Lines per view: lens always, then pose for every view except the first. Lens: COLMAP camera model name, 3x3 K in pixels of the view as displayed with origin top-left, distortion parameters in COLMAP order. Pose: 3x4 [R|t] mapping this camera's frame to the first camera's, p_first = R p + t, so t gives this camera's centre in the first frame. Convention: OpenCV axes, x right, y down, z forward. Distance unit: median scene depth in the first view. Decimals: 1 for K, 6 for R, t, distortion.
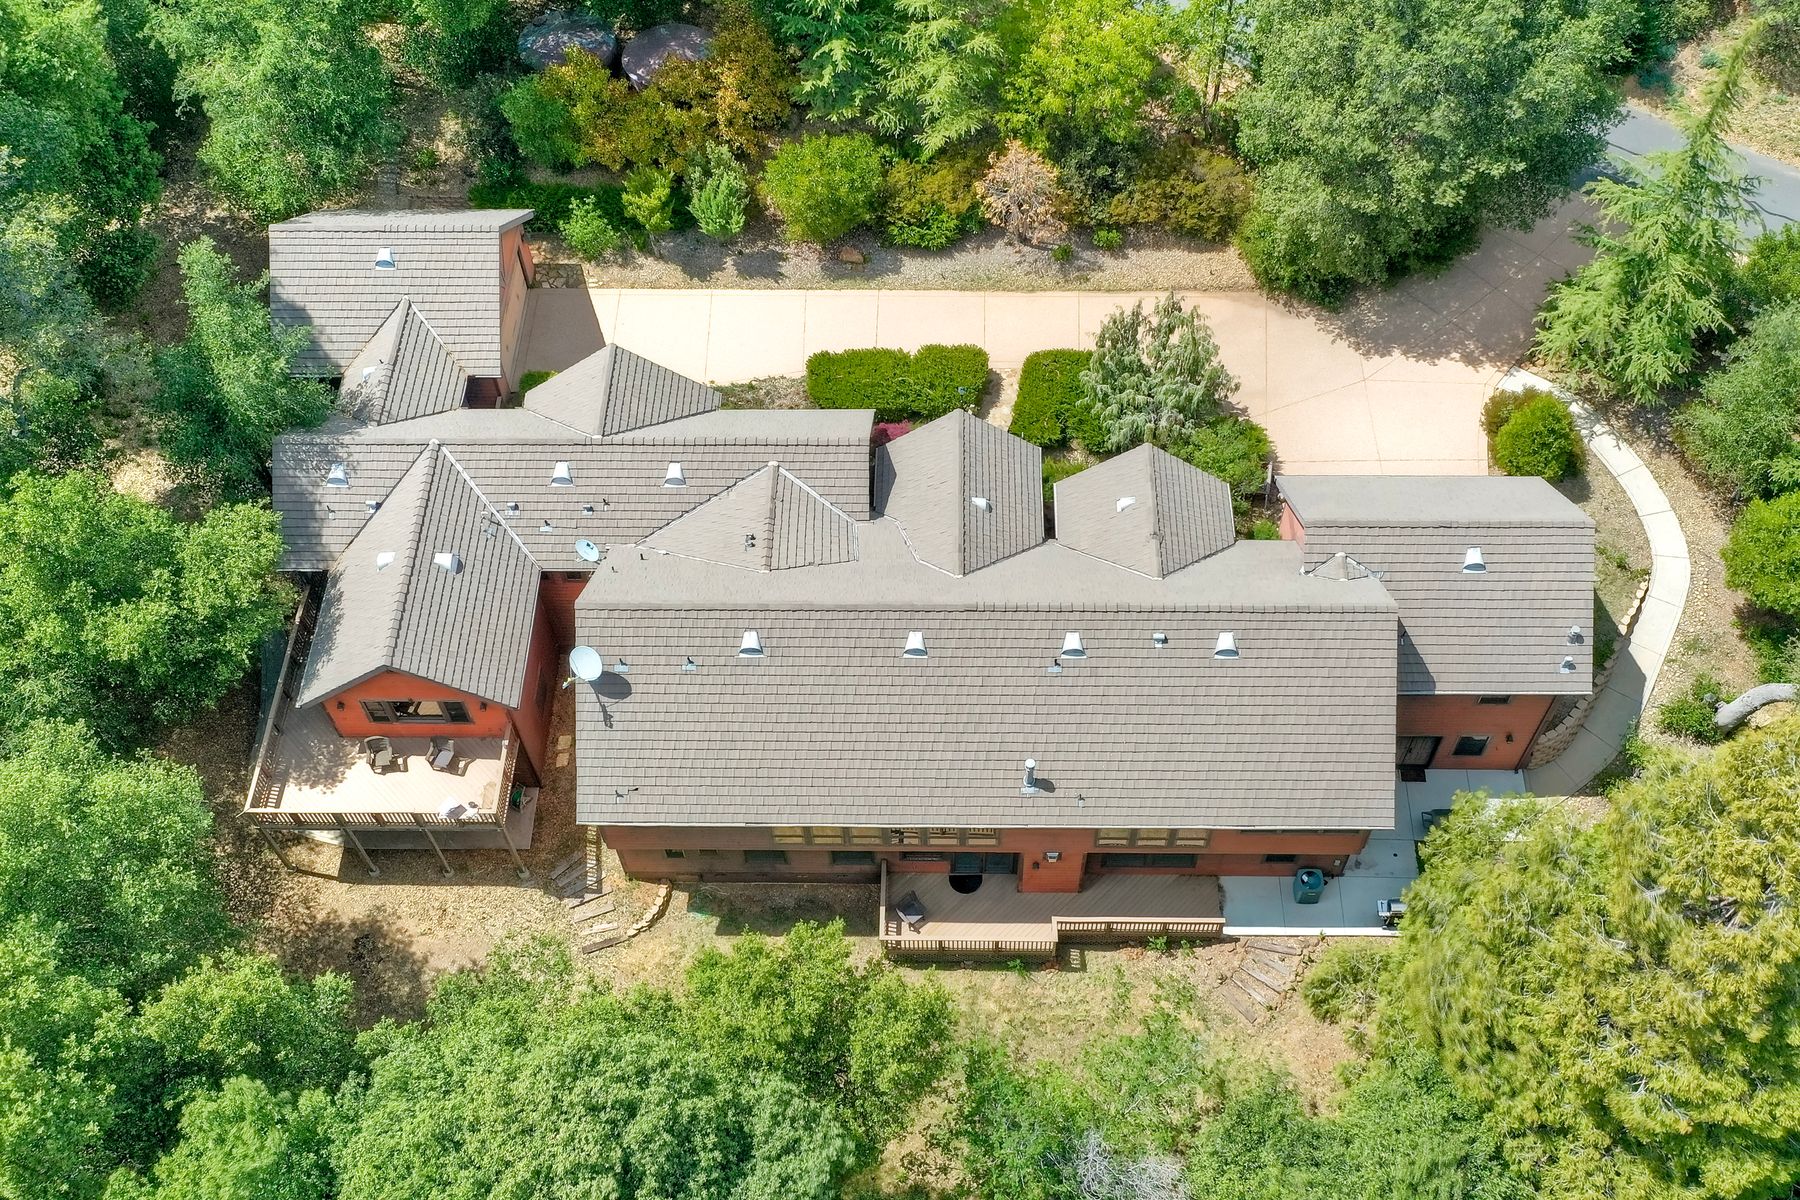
lens RADIAL K [[1715.4, 0, 917.1], [0, 1715.4, 611.1], [0, 0, 1]] dist [0.003622, 0.000000]
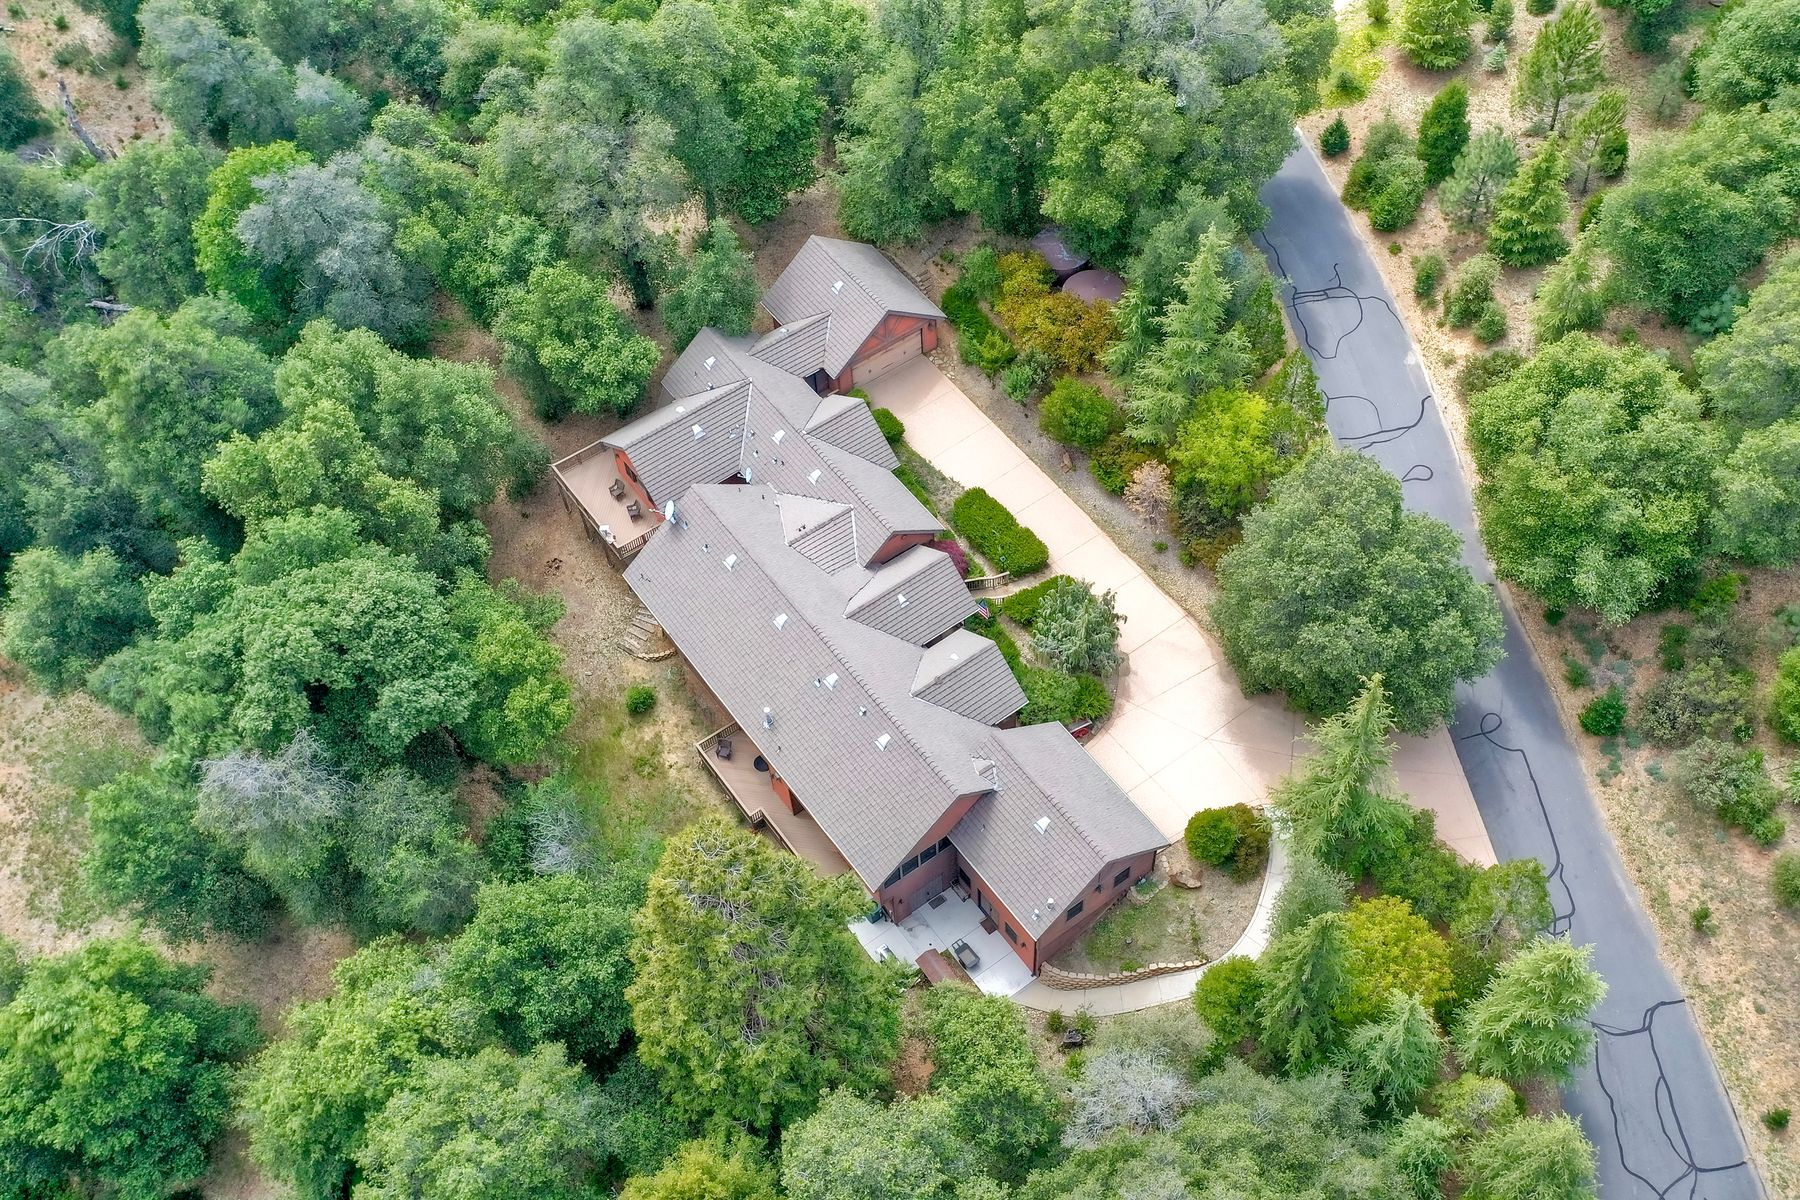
lens RADIAL K [[1715.4, 0, 913.9], [0, 1715.4, 588.1], [0, 0, 1]] dist [0.003622, 0.000000]
pose [[0.605795, 0.646641, -0.463538, 0.781087], [-0.648472, 0.738858, 0.183230, -0.371780], [0.460973, 0.189592, 0.866925, -0.420184]]
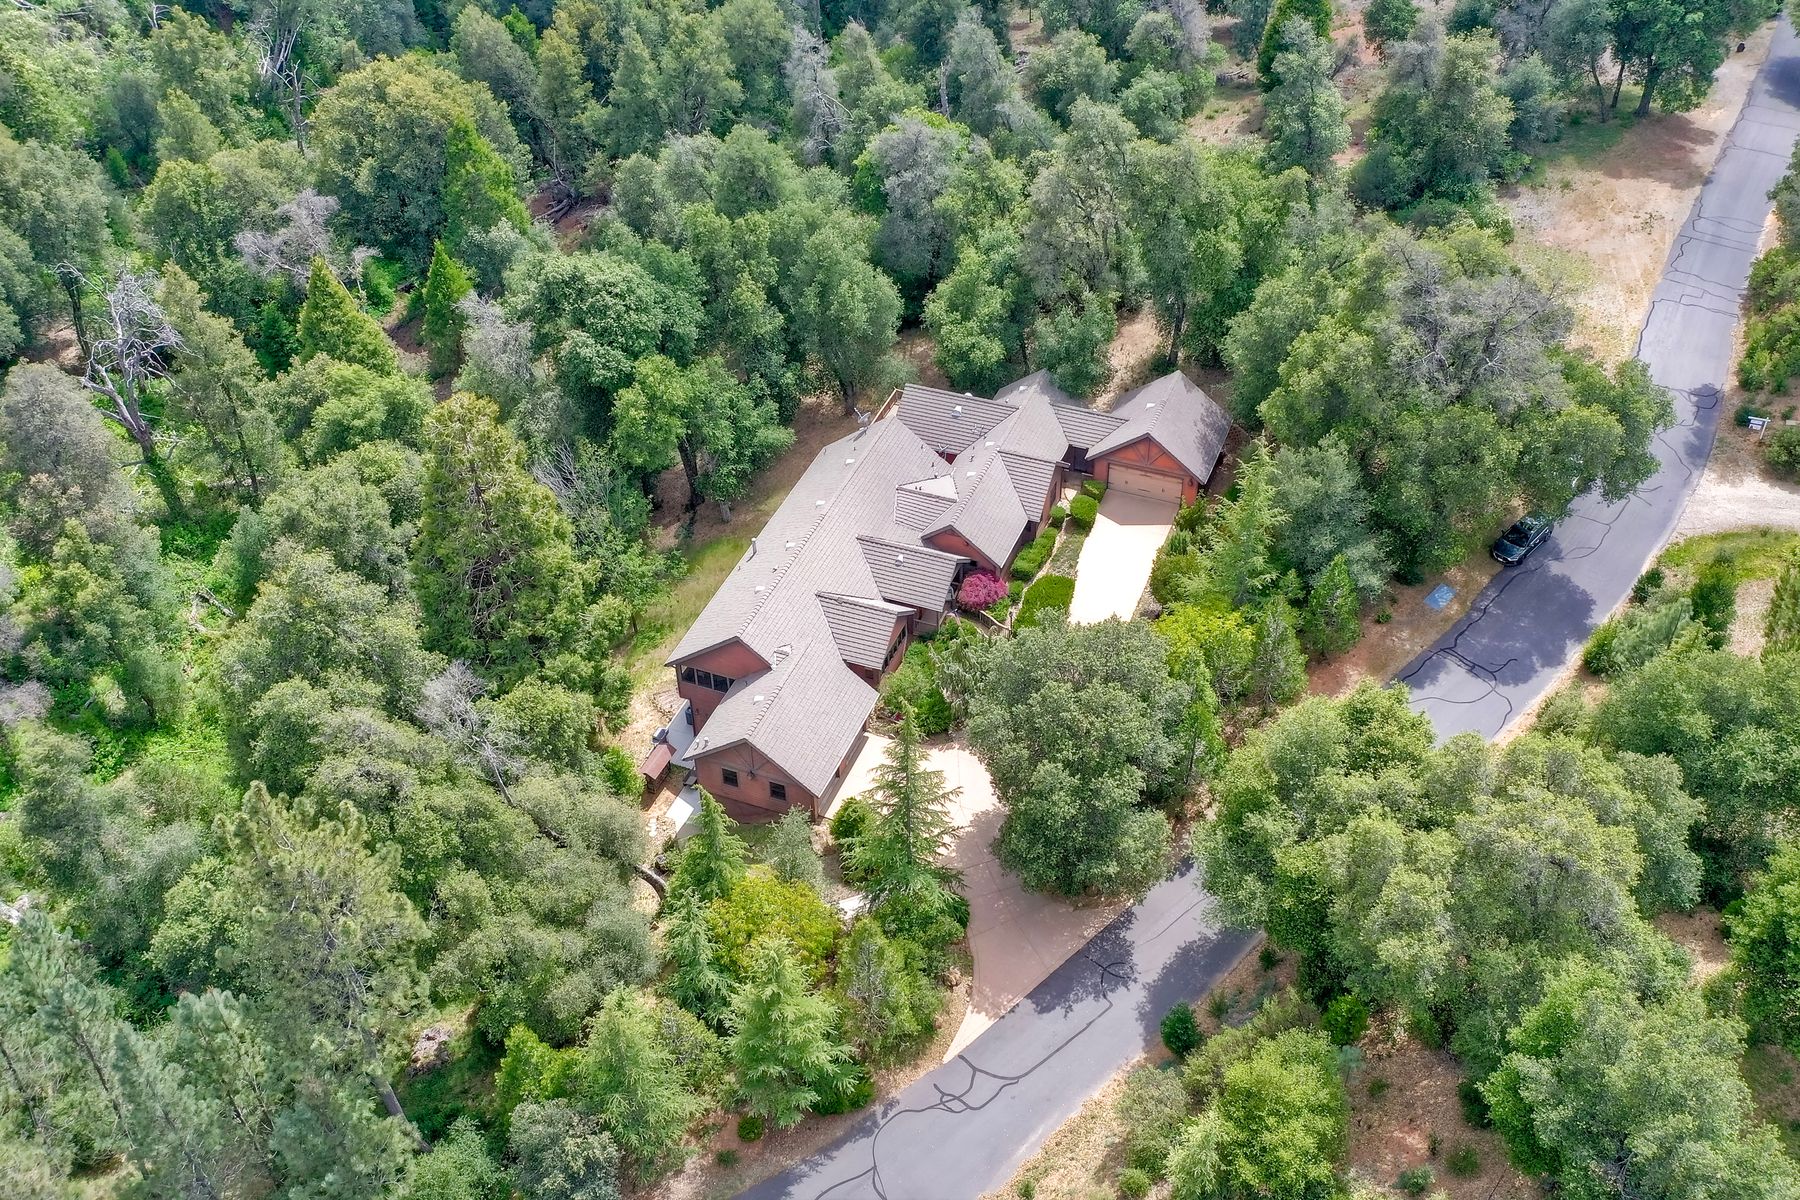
lens RADIAL K [[1715.4, 0, 892.1], [0, 1715.4, 582.2], [0, 0, 1]] dist [0.003622, 0.000000]
pose [[-0.356936, 0.615108, -0.703022, 1.386030], [-0.756638, 0.250974, 0.603747, -1.191701], [0.547810, 0.747432, 0.375832, 0.274238]]
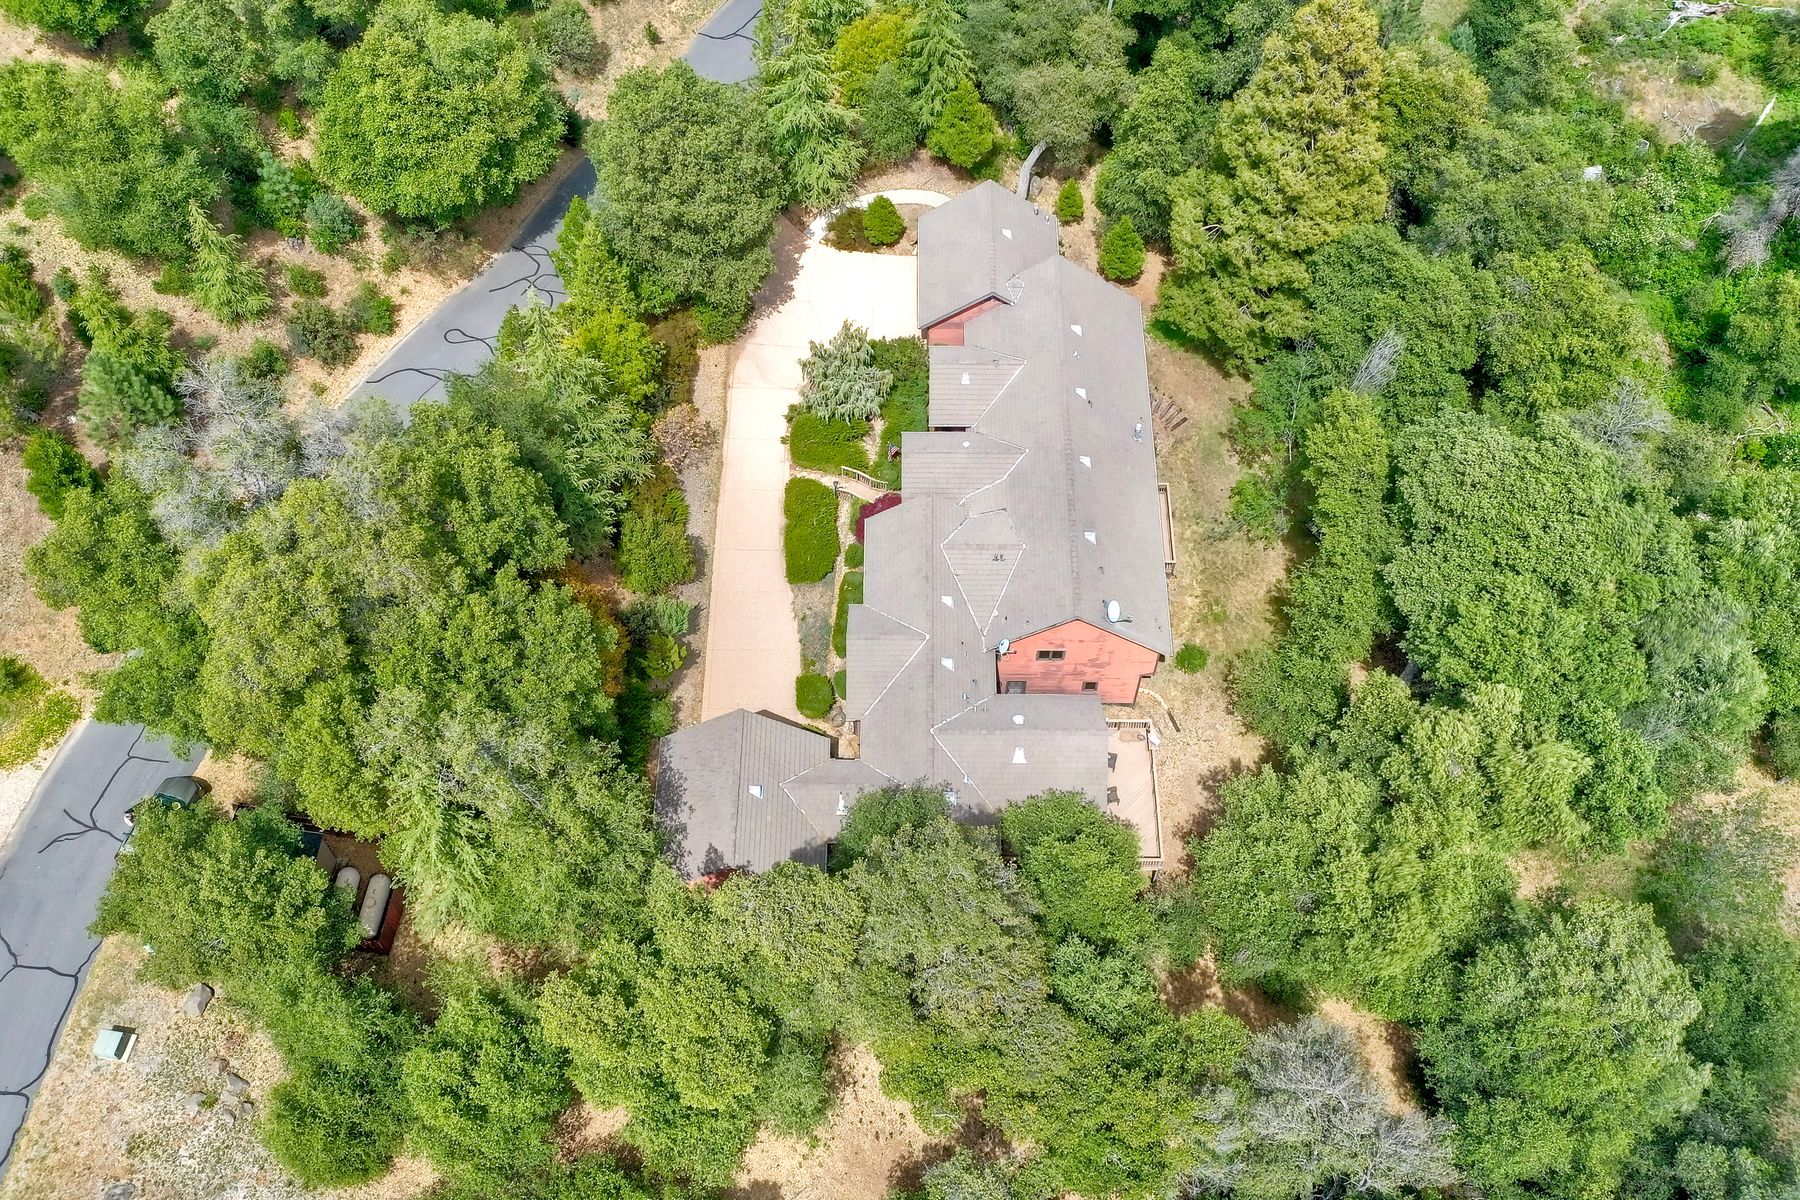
lens RADIAL K [[1715.4, 0, 897.6], [0, 1715.4, 609.7], [0, 0, 1]] dist [0.003622, 0.000000]
pose [[-0.012170, -0.843464, 0.537048, -0.984357], [0.825780, 0.294388, 0.481065, -0.865980], [-0.563862, 0.449338, 0.692932, -0.065273]]
